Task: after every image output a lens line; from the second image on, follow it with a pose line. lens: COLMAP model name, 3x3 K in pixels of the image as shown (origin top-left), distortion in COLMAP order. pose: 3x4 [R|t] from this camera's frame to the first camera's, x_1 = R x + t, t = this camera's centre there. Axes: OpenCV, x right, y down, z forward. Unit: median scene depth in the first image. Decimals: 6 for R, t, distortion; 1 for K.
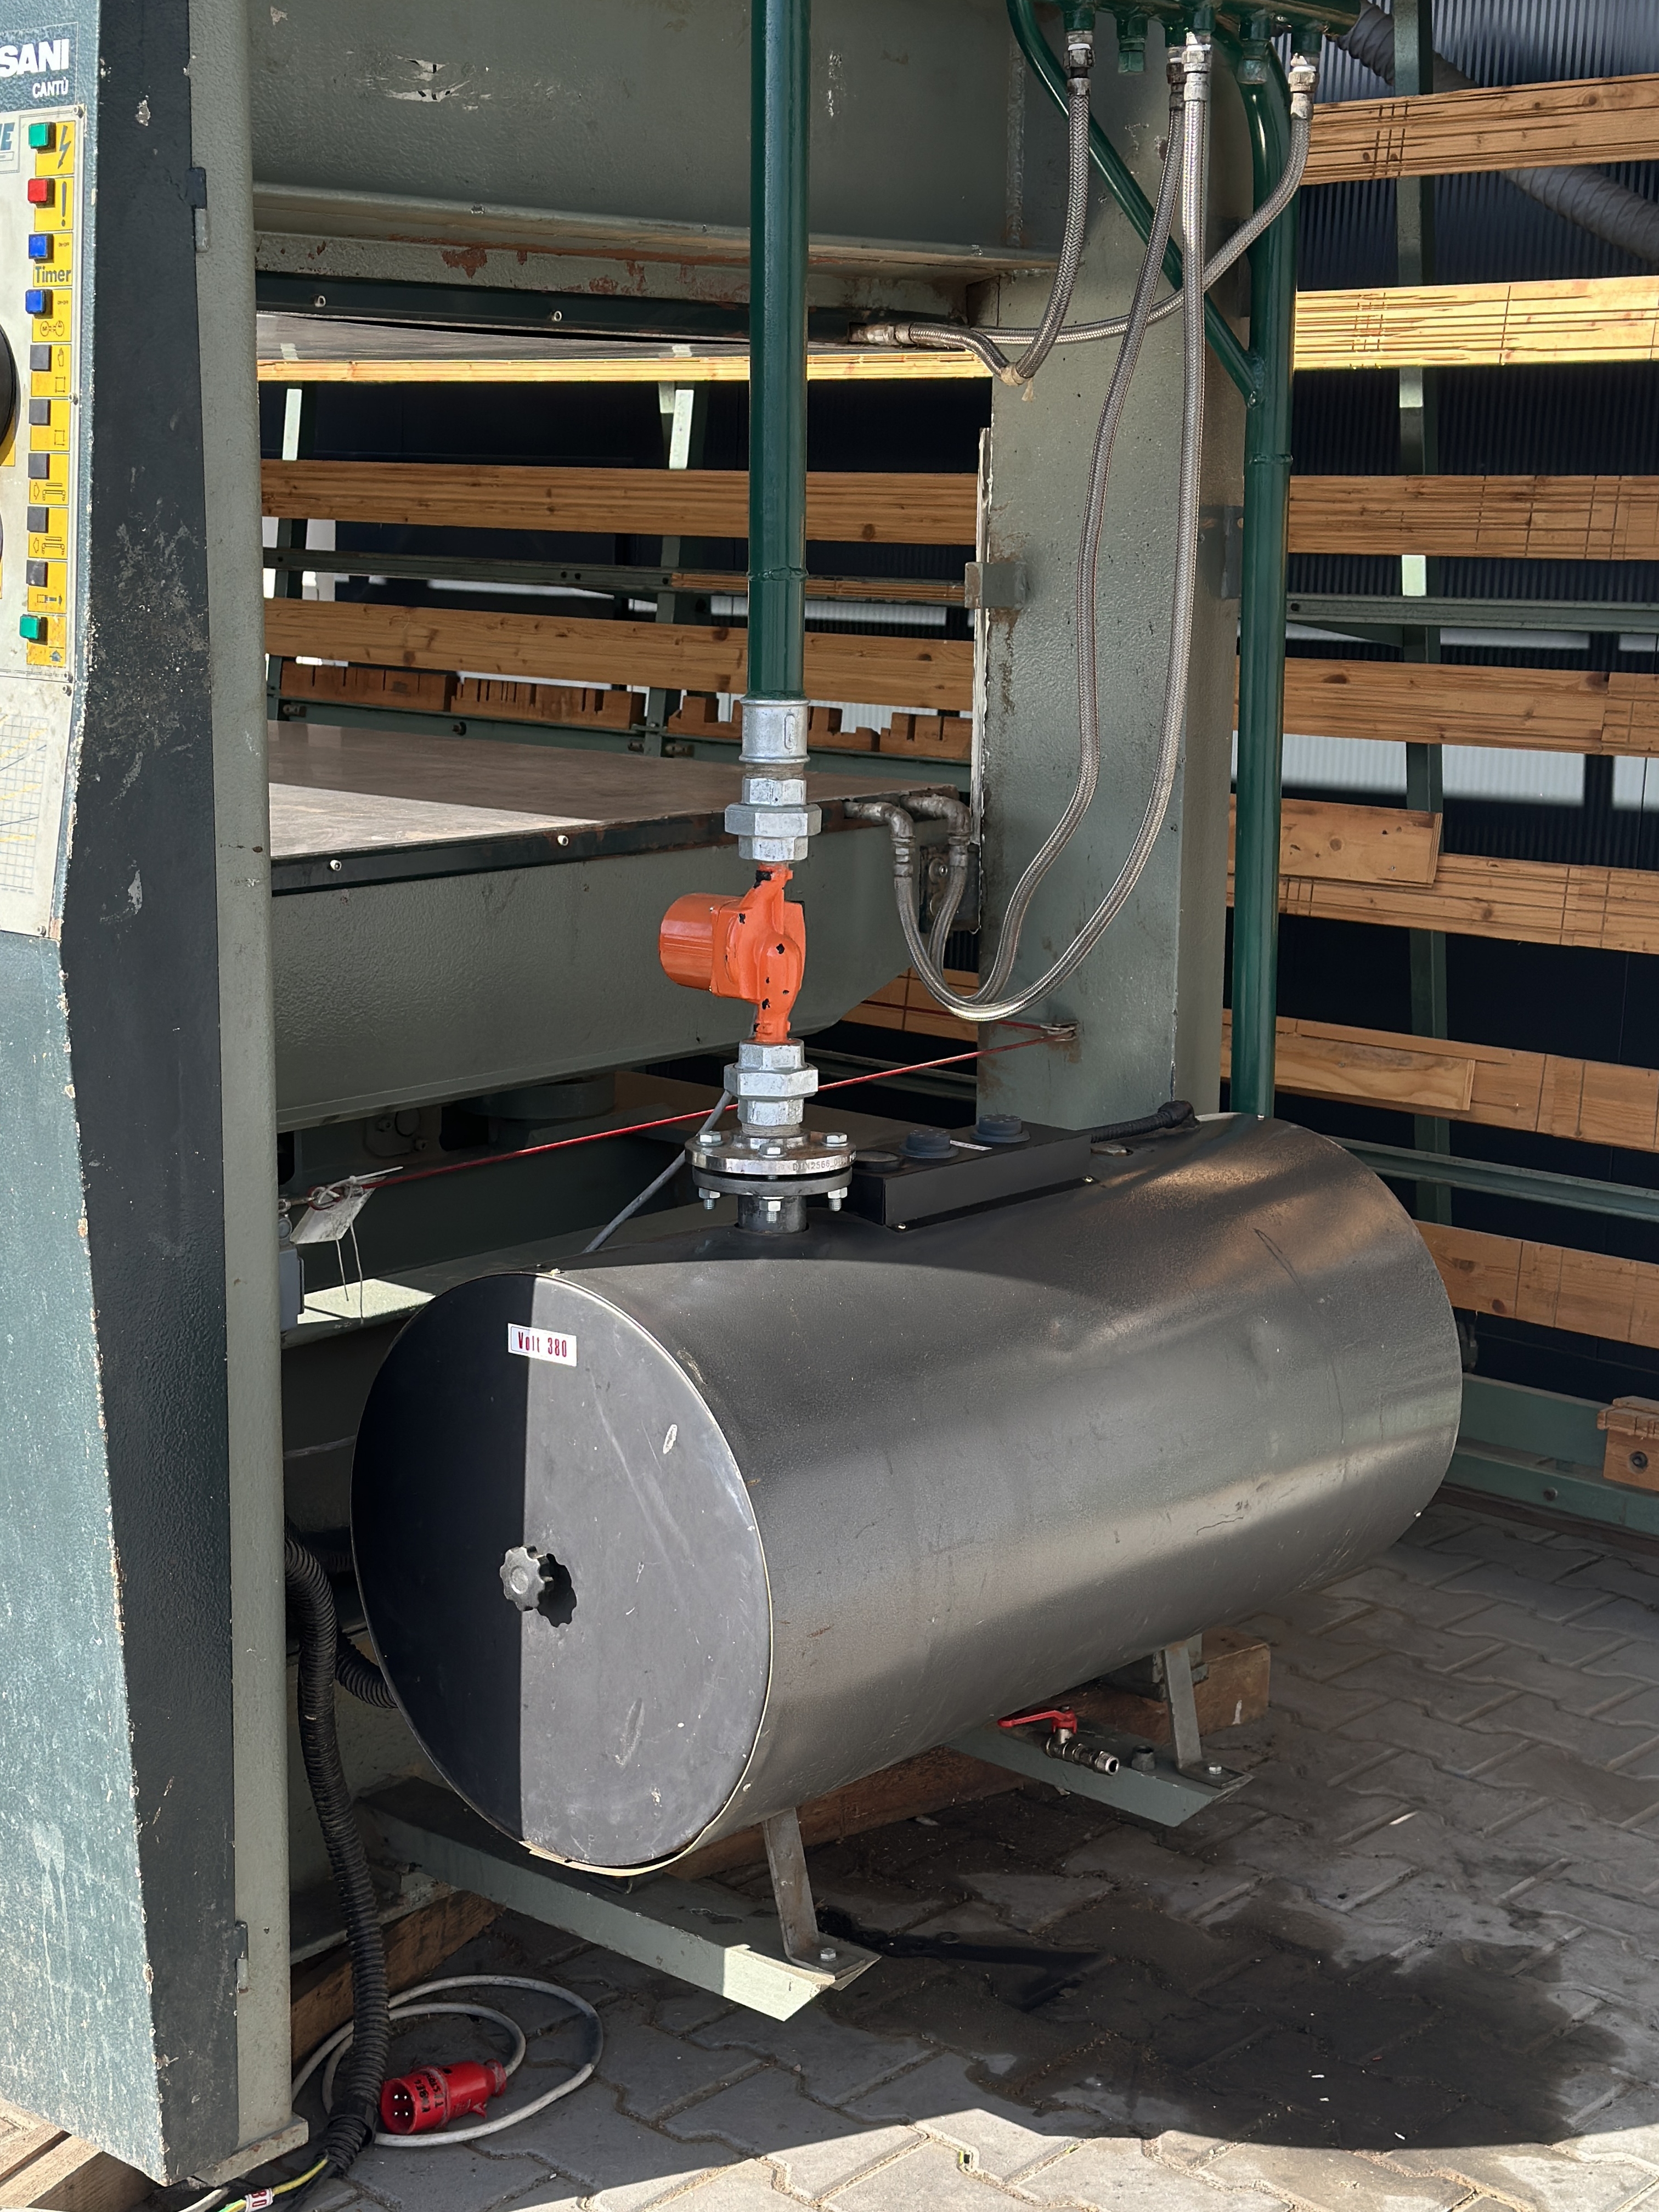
lens RADIAL K [[3190.3, 0, 798.7], [0, 3190.3, 1099.0], [0, 0, 1]] dist [0.169040, -0.282336]
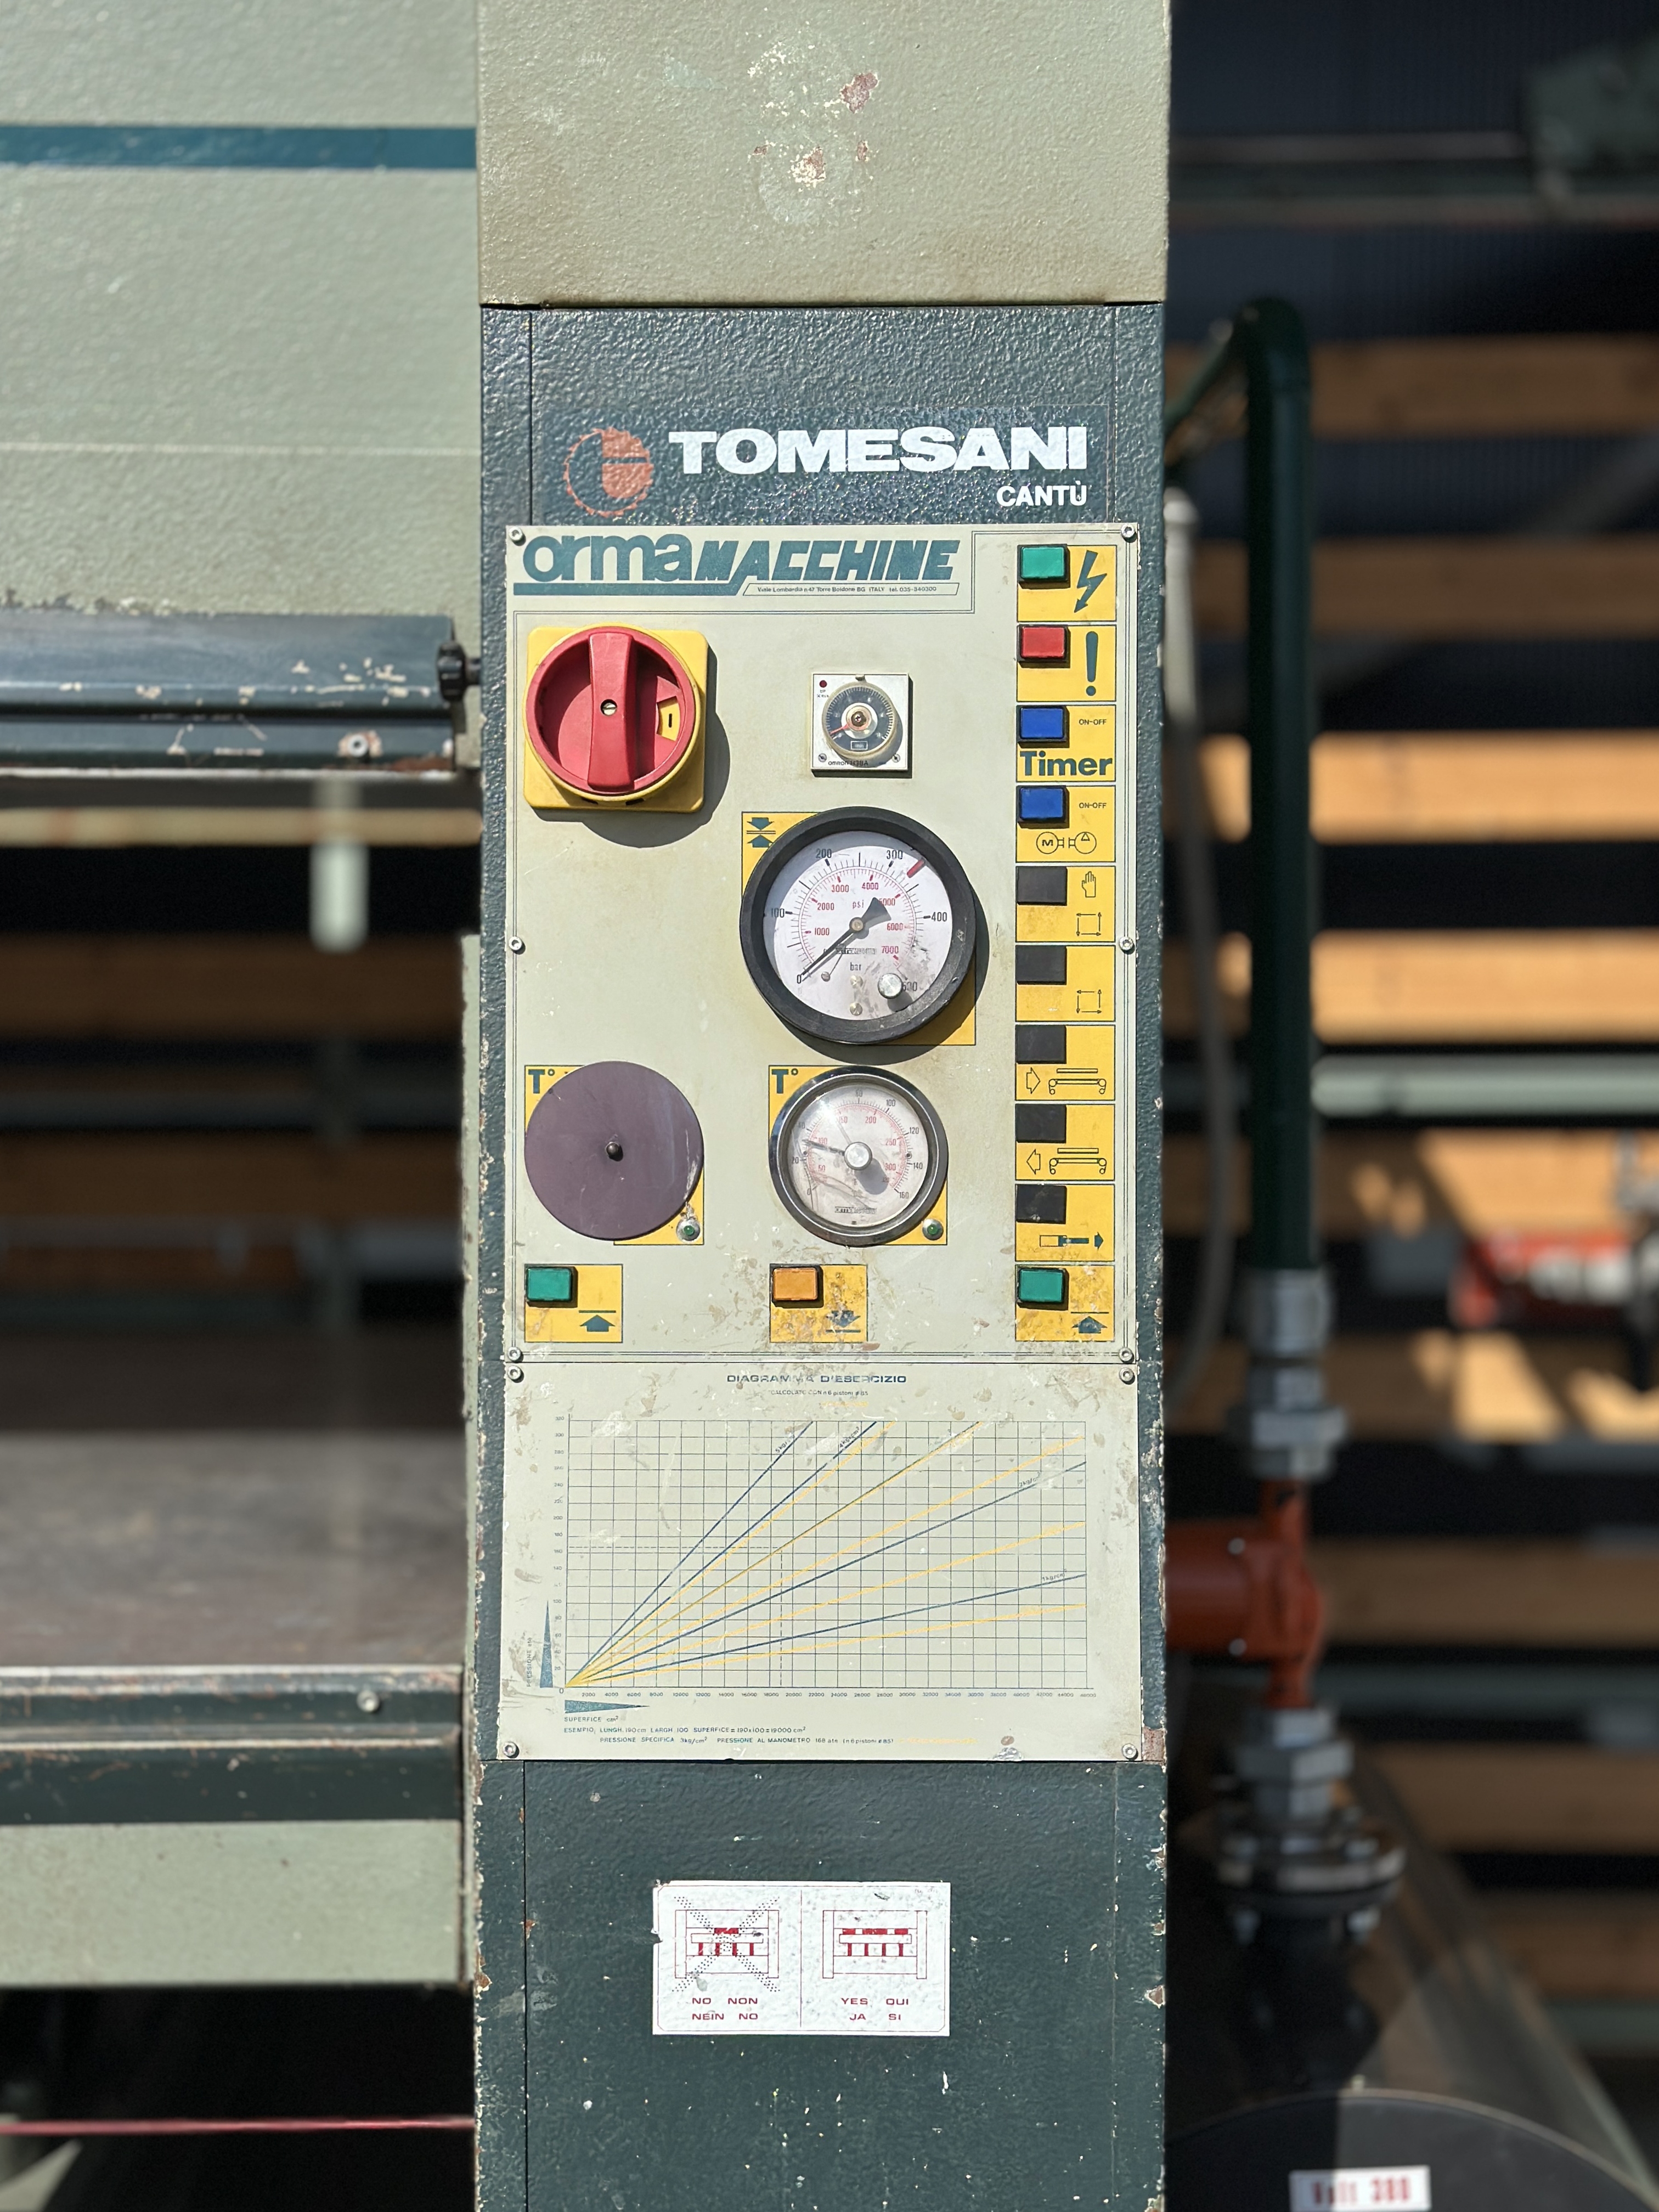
lens RADIAL K [[3172.2, 0, 838.8], [0, 3172.2, 1114.3], [0, 0, 1]] dist [0.142503, -0.088434]
pose [[0.746269, -0.060295, 0.662909, -0.578281], [0.137419, 0.988391, -0.064800, -0.120456], [-0.651306, 0.139455, 0.745891, 0.452411]]
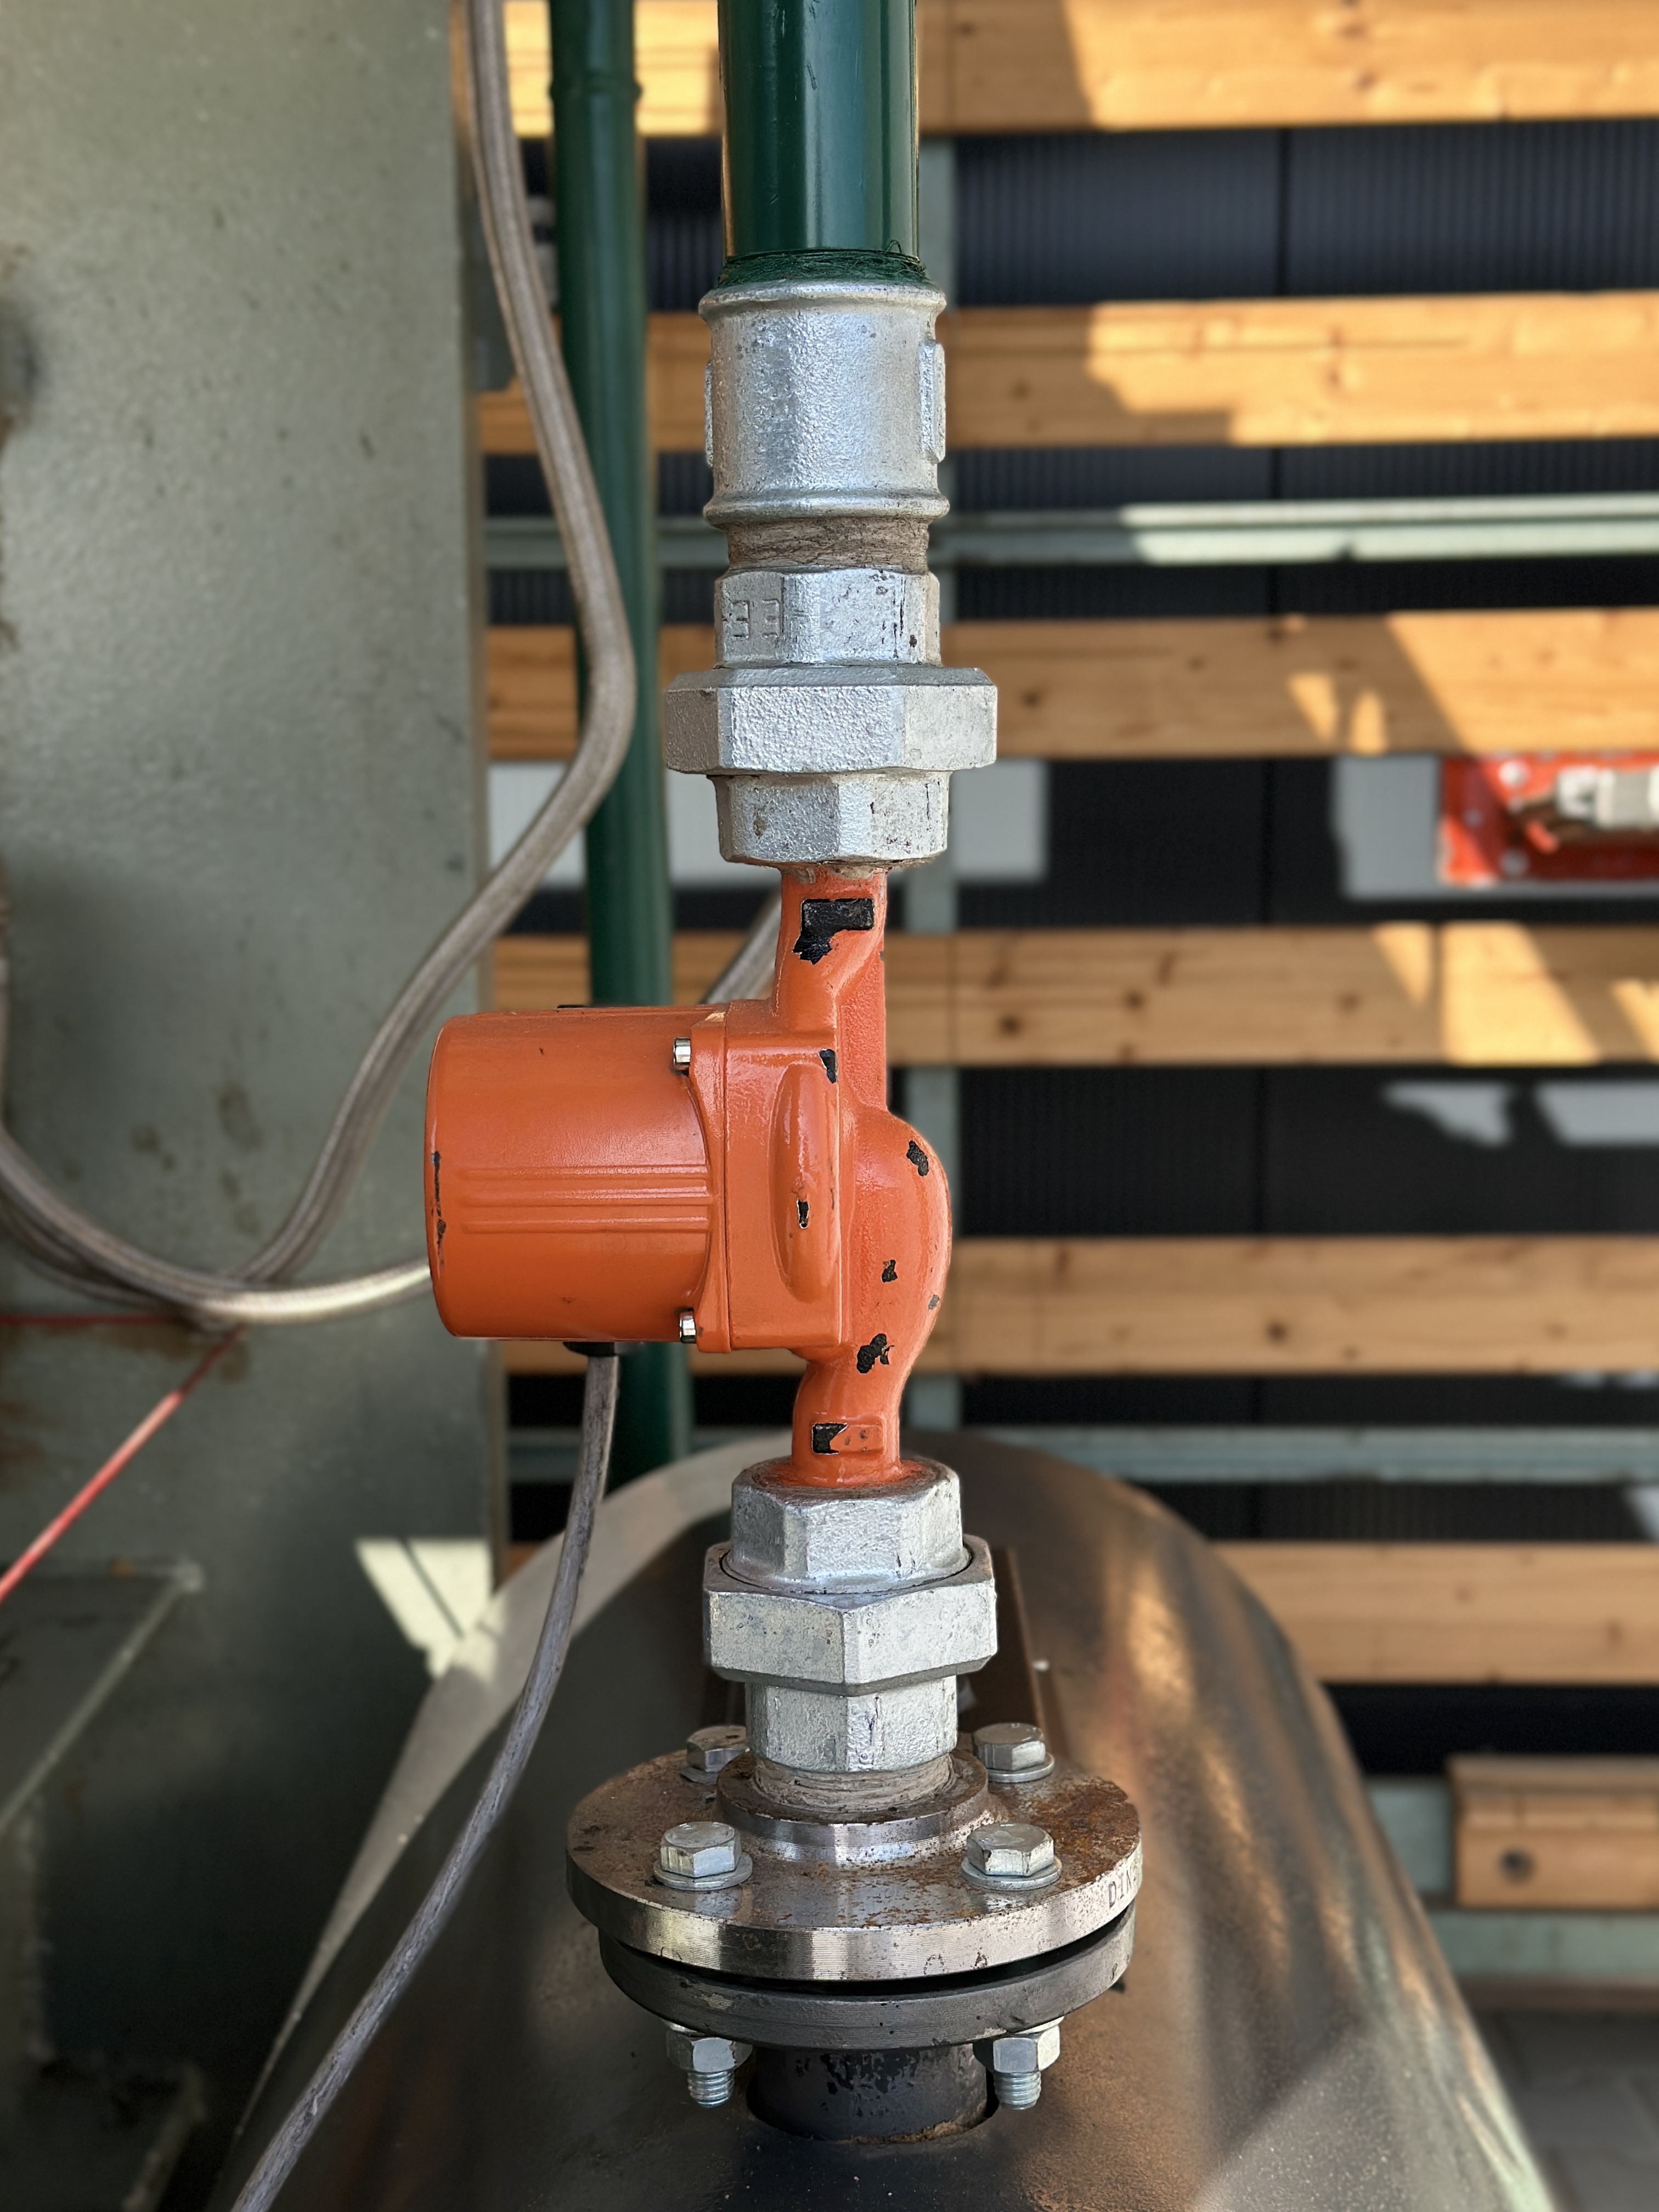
lens RADIAL K [[3172.2, 0, 838.8], [0, 3172.2, 1114.3], [0, 0, 1]] dist [0.142503, -0.088434]
pose [[0.754559, -0.112322, 0.646548, -0.188332], [0.145385, 0.989373, 0.002207, -0.049966], [-0.639925, 0.092333, 0.762870, 0.746767]]
